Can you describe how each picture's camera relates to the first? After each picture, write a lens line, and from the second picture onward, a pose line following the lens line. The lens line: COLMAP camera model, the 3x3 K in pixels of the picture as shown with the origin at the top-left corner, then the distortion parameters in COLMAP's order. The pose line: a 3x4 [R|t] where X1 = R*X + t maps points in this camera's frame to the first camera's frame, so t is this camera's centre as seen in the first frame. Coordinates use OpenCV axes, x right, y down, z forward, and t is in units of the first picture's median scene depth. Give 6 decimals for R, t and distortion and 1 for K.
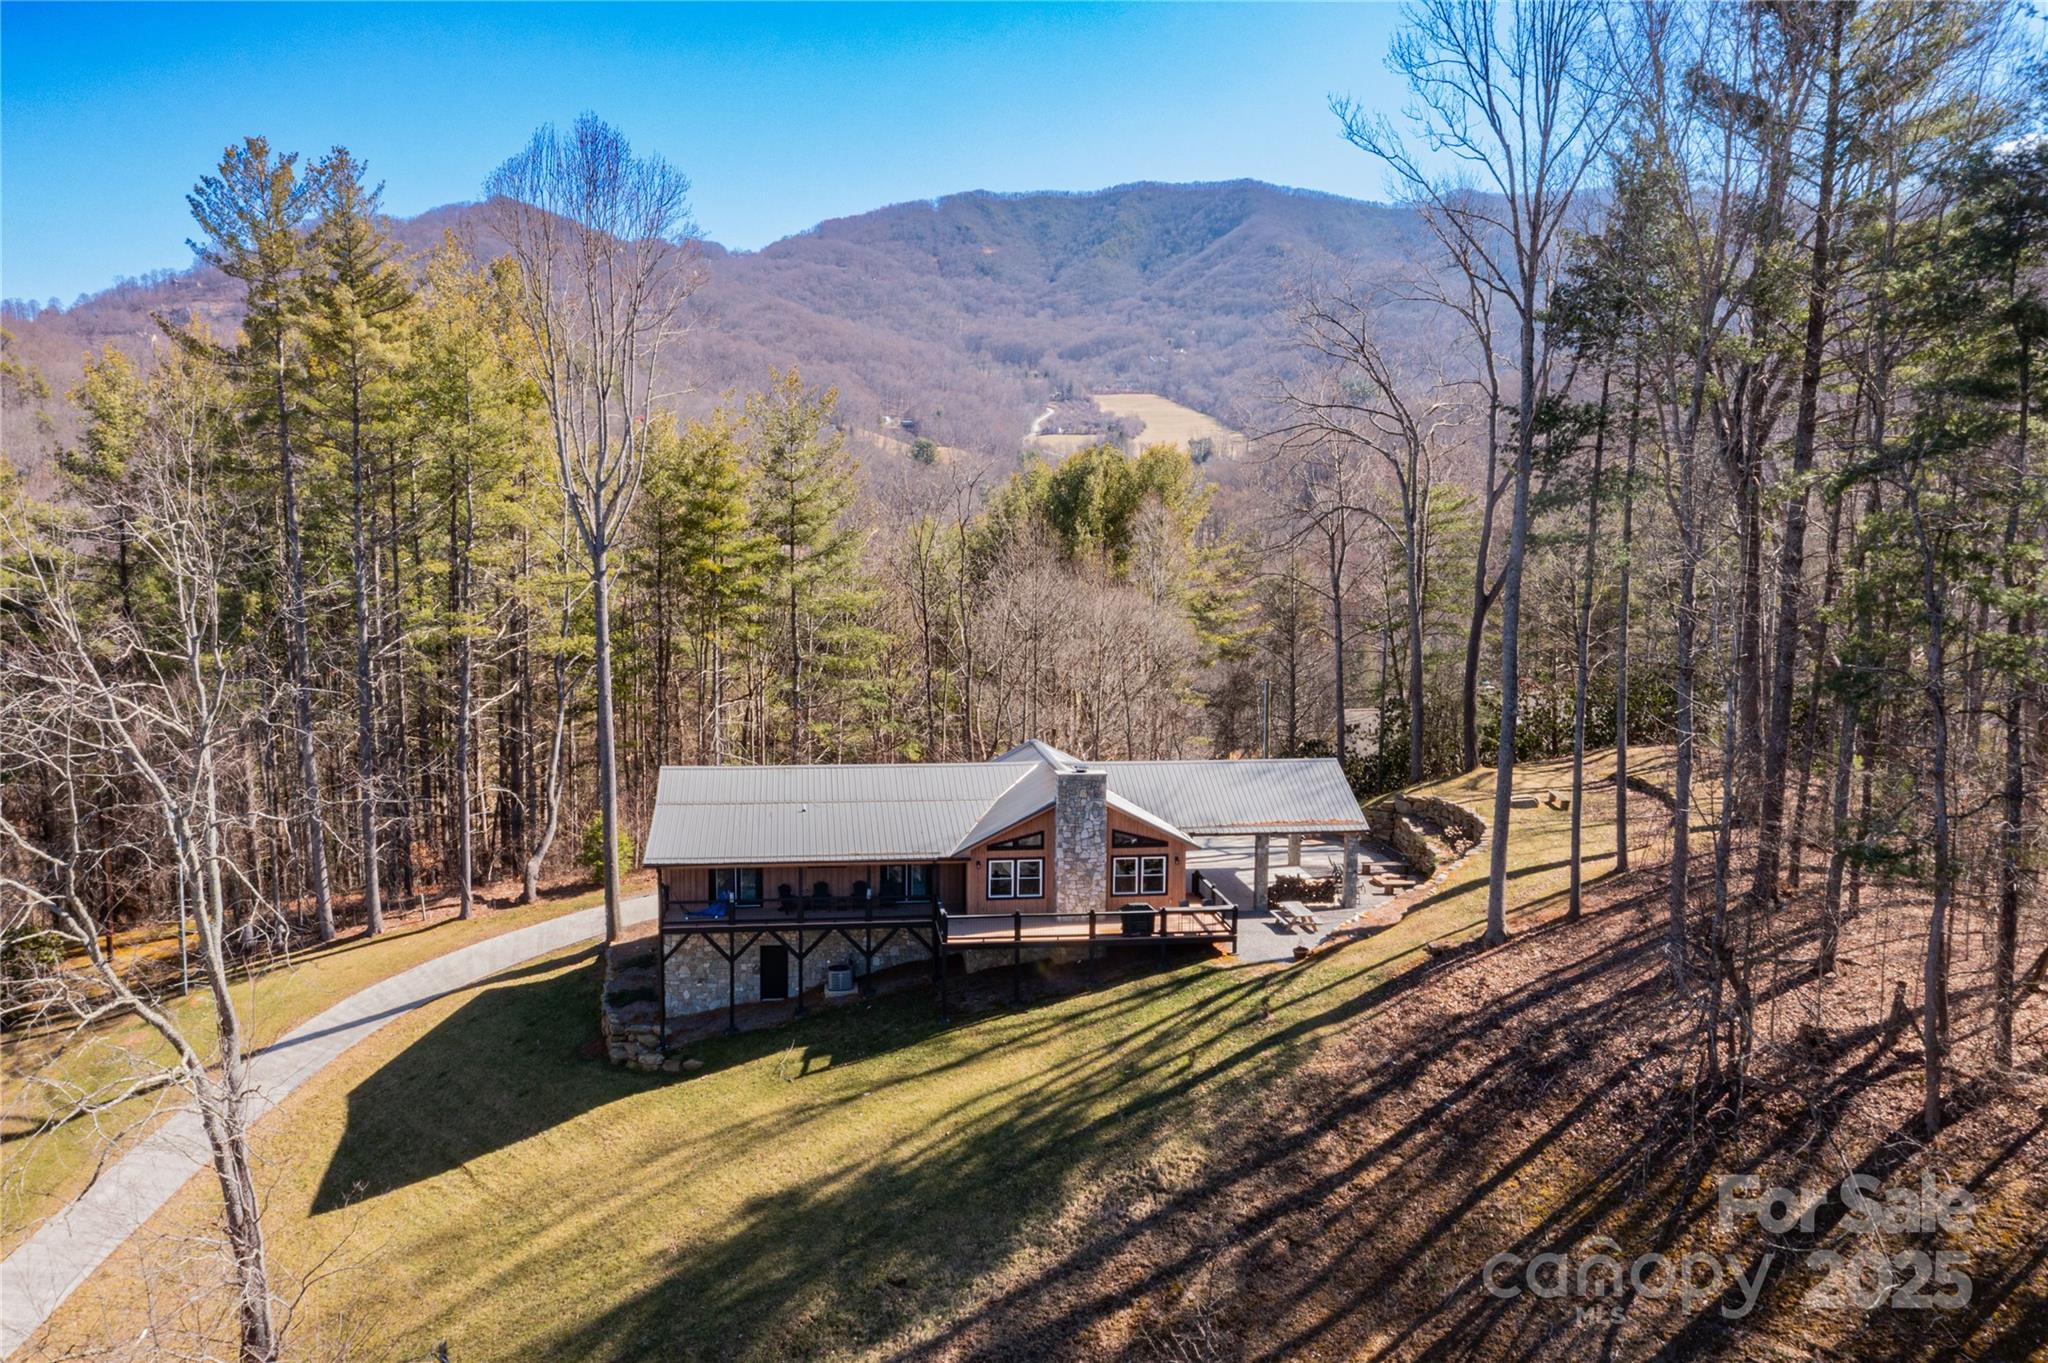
lens RADIAL K [[1647.3, 0, 1024.0], [0, 1647.3, 681.5], [0, 0, 1]] dist [-0.003722, 0.000758]
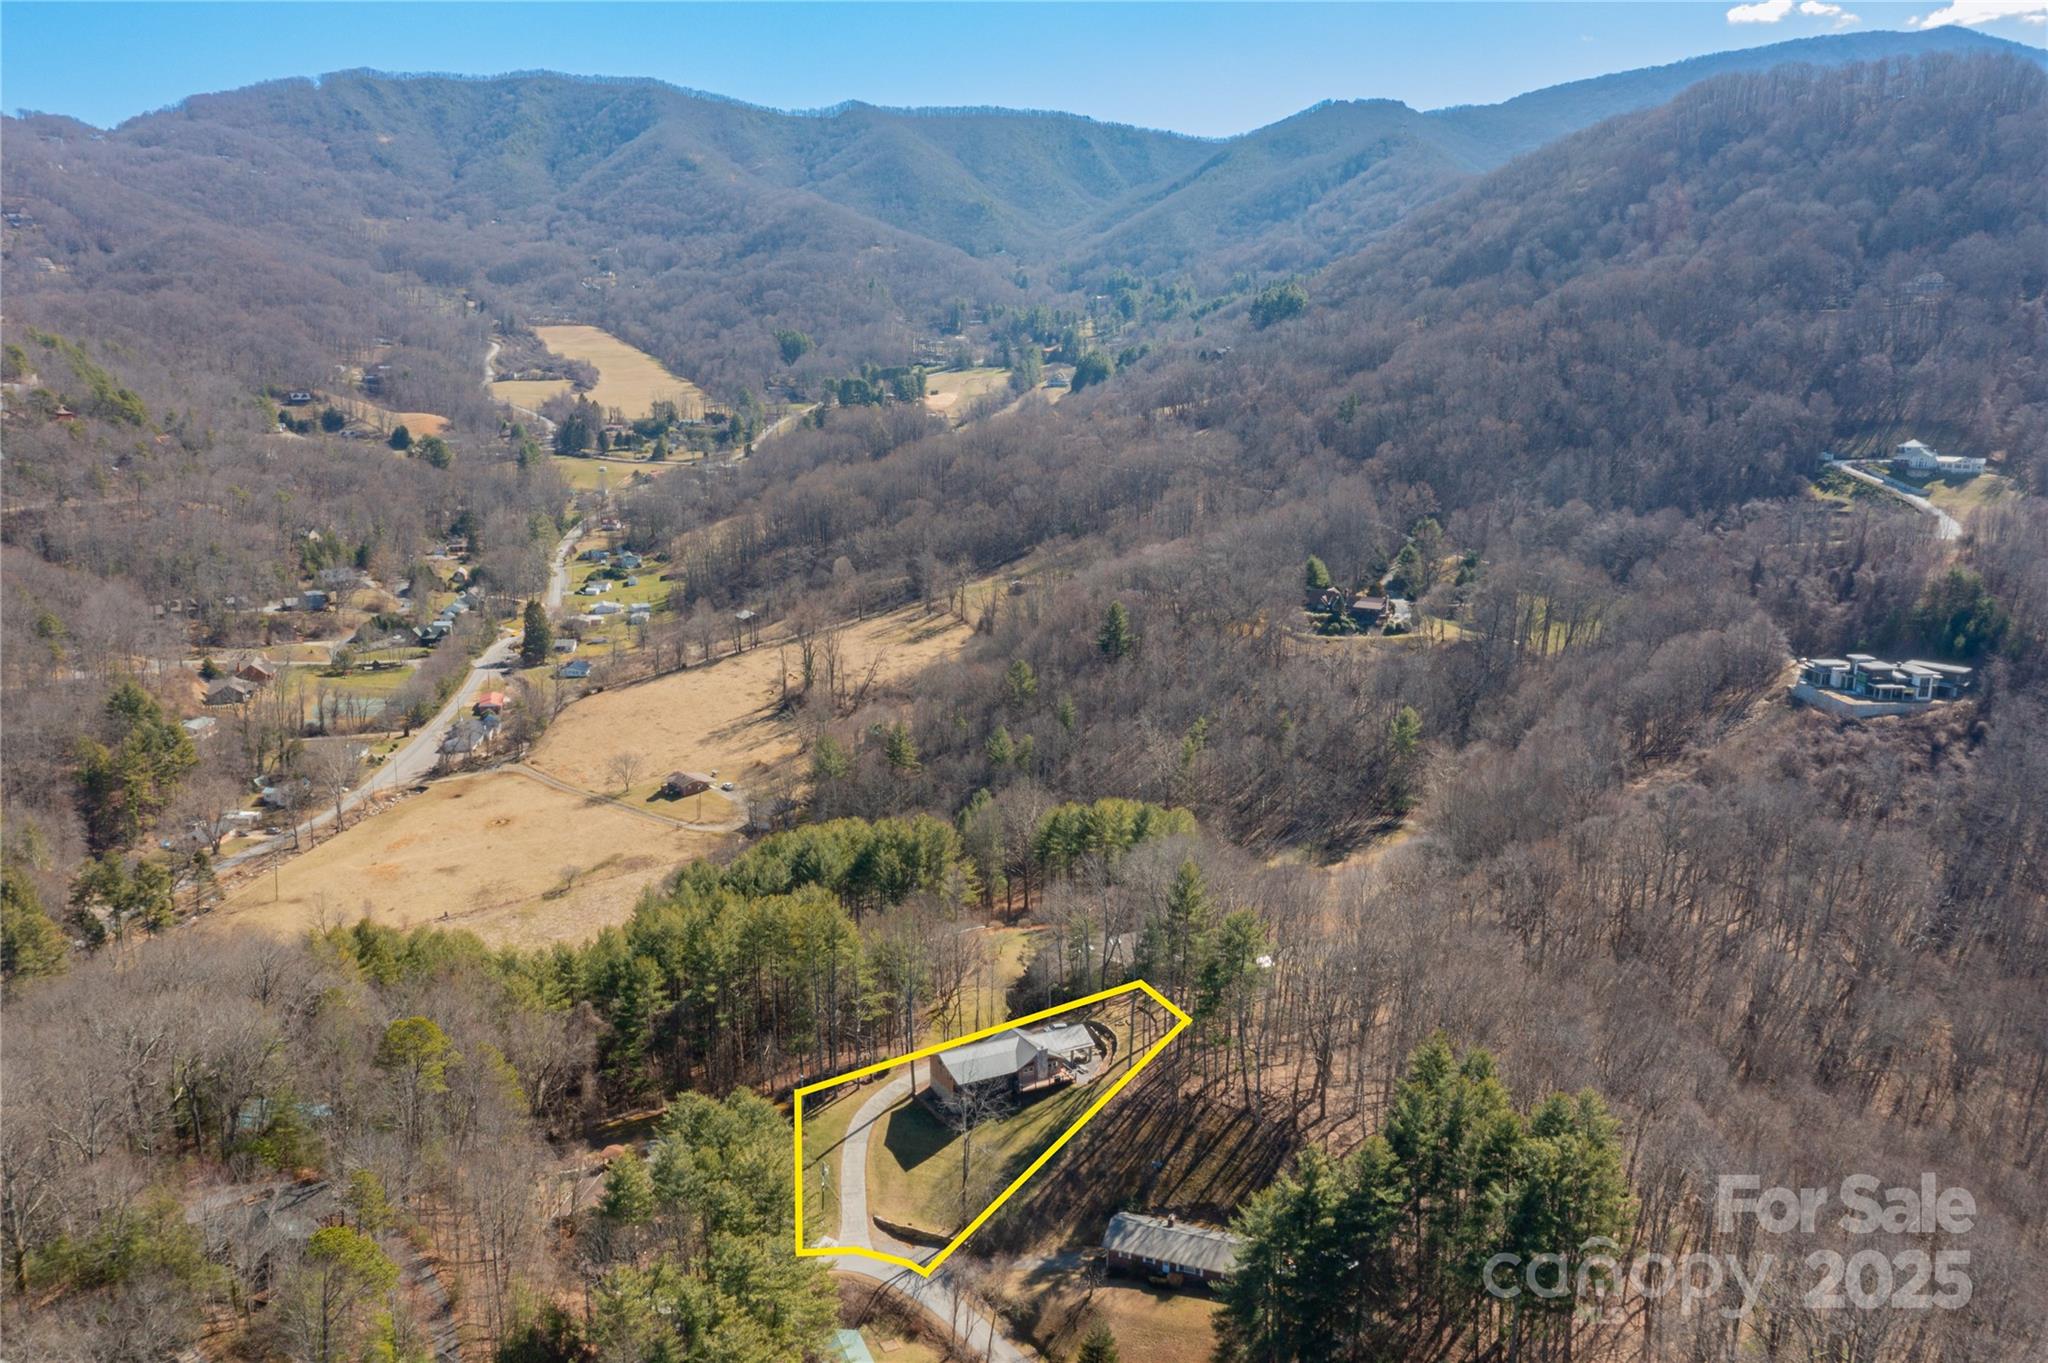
lens RADIAL K [[1647.3, 0, 1024.0], [0, 1647.3, 681.5], [0, 0, 1]] dist [-0.003722, 0.000758]
pose [[0.934187, -0.068834, 0.350080, -0.050000], [0.035577, 0.994294, 0.100563, -0.045969], [-0.355005, -0.081490, 0.931306, -0.102461]]
